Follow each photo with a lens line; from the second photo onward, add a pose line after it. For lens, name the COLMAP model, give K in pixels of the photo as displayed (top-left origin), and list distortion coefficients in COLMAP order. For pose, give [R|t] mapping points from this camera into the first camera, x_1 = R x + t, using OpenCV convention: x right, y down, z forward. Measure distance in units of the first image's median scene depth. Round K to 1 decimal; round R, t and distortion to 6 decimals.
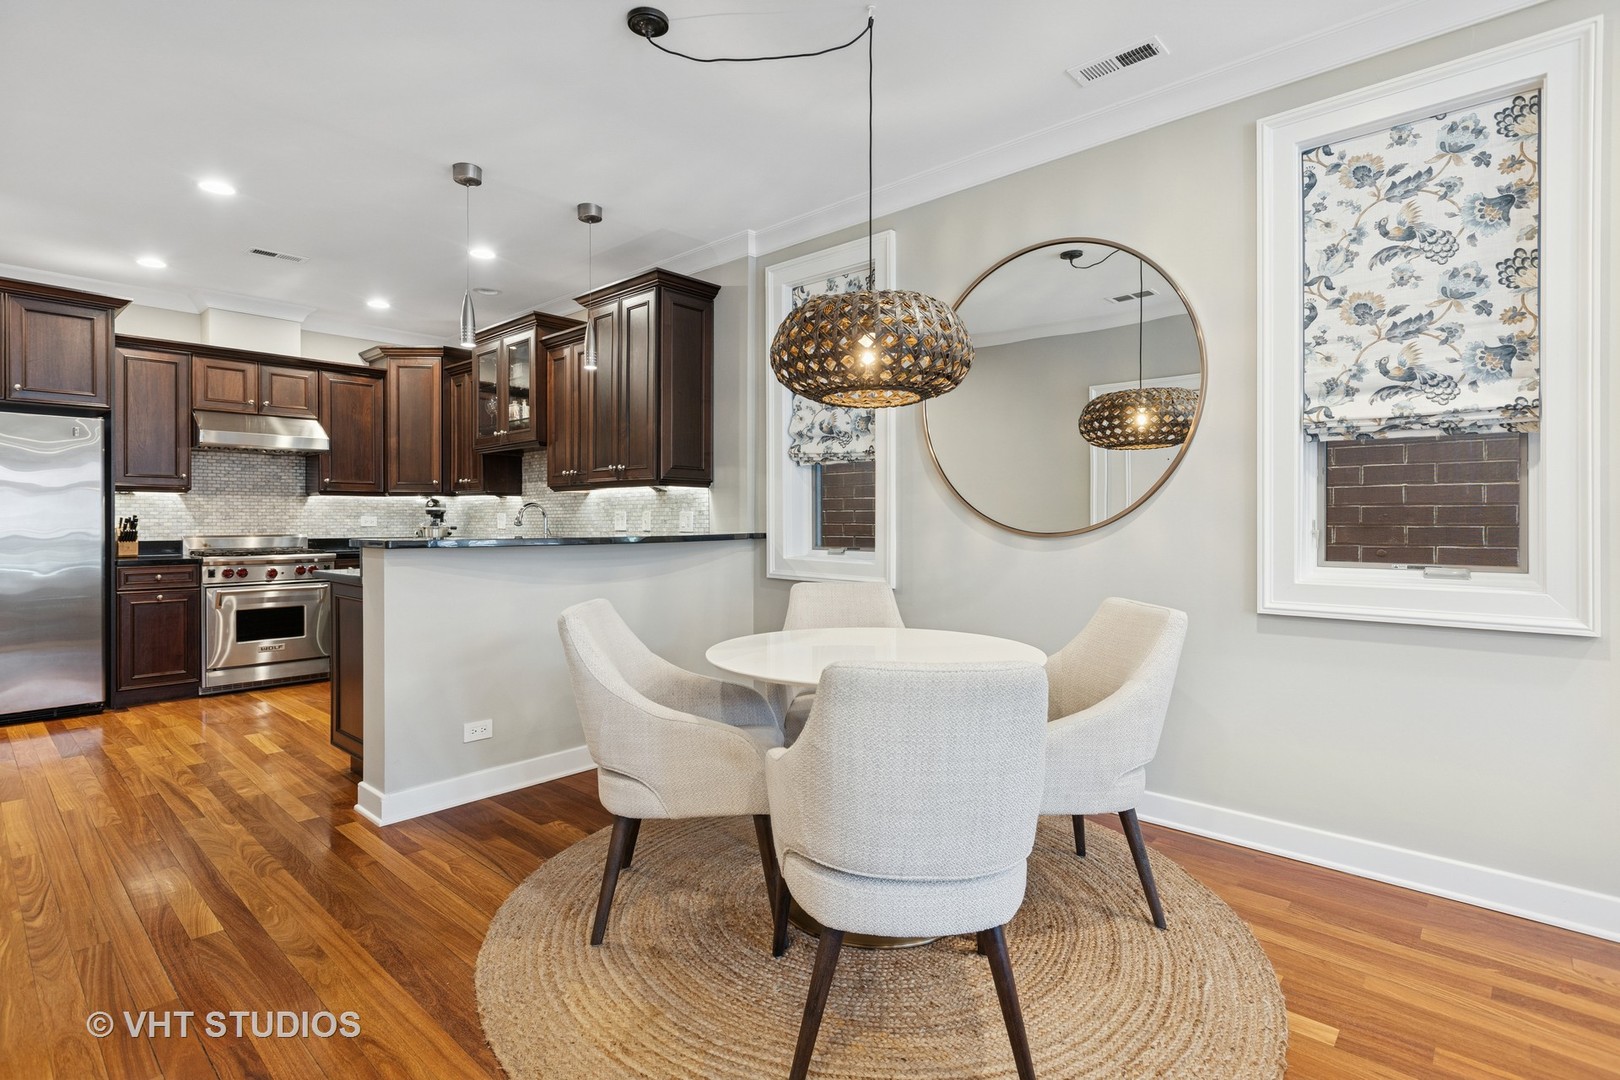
lens RADIAL K [[786.9, 0, 800.6], [0, 786.9, 513.5], [0, 0, 1]] dist [-0.000143, 0.000220]
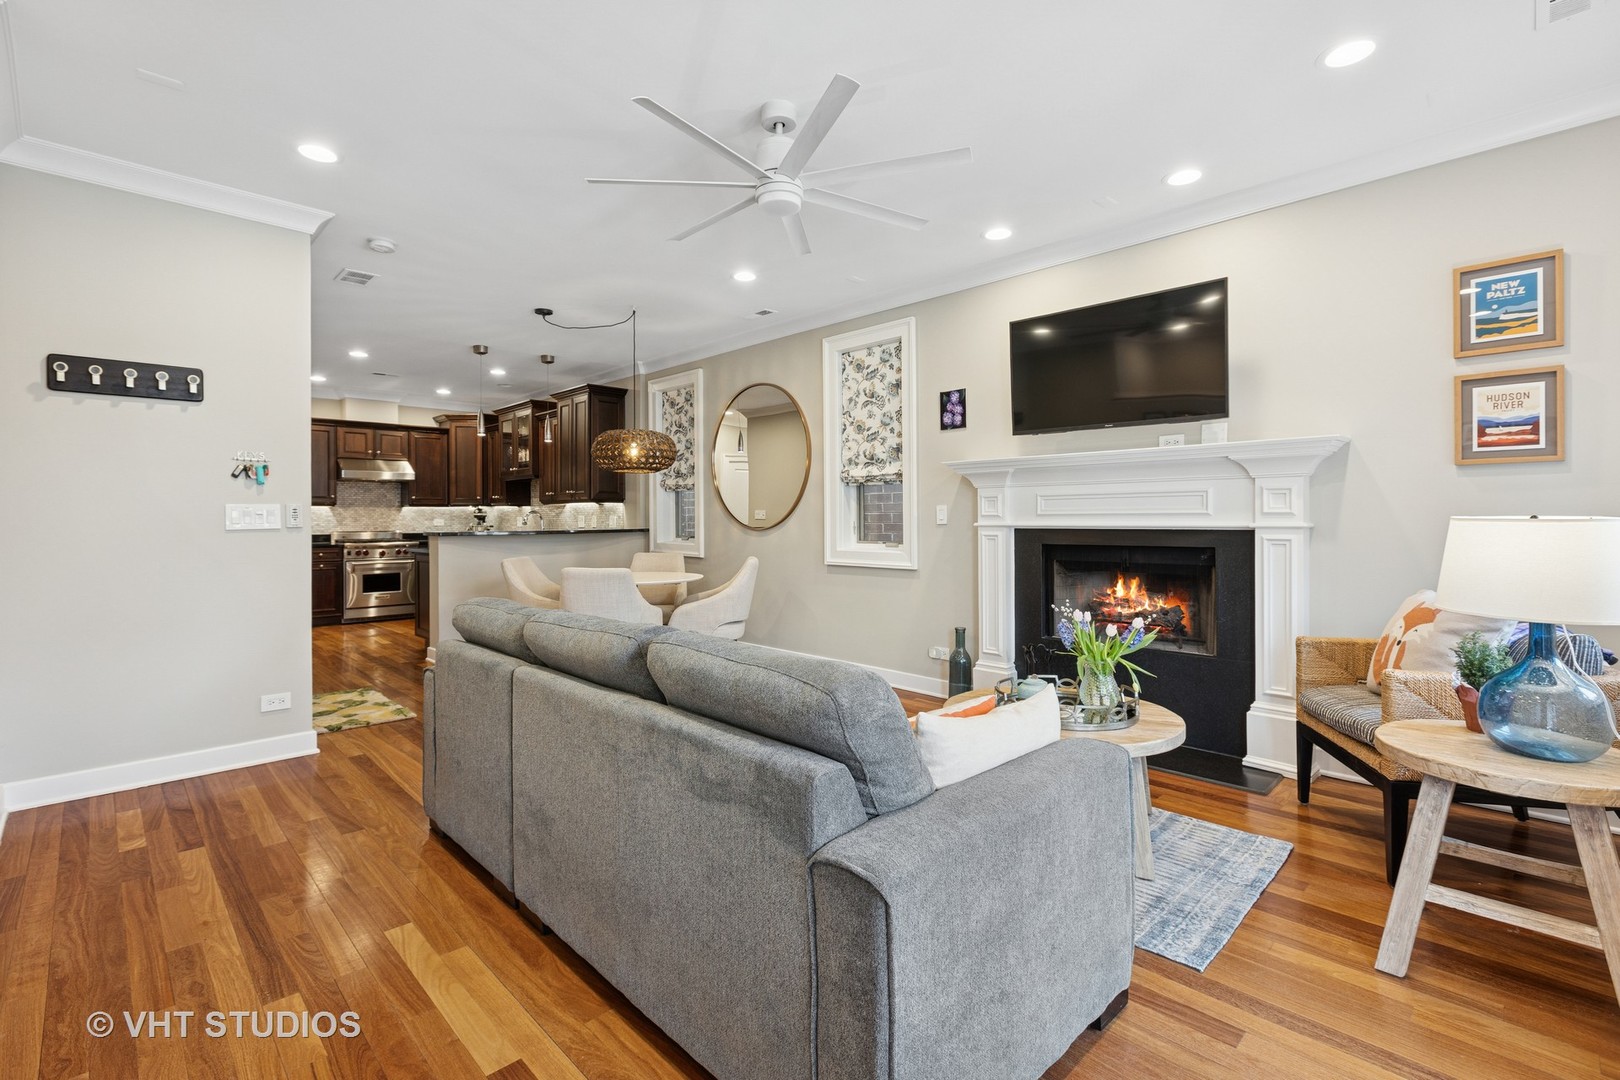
lens RADIAL K [[734.0, 0, 797.2], [0, 734.0, 512.0], [0, 0, 1]] dist [0.002152, -0.000340]
pose [[0.998086, -0.003431, -0.061739, 0.335768], [0.003333, 0.999993, -0.001705, -0.007958], [0.061745, 0.001495, 0.998091, -0.552285]]
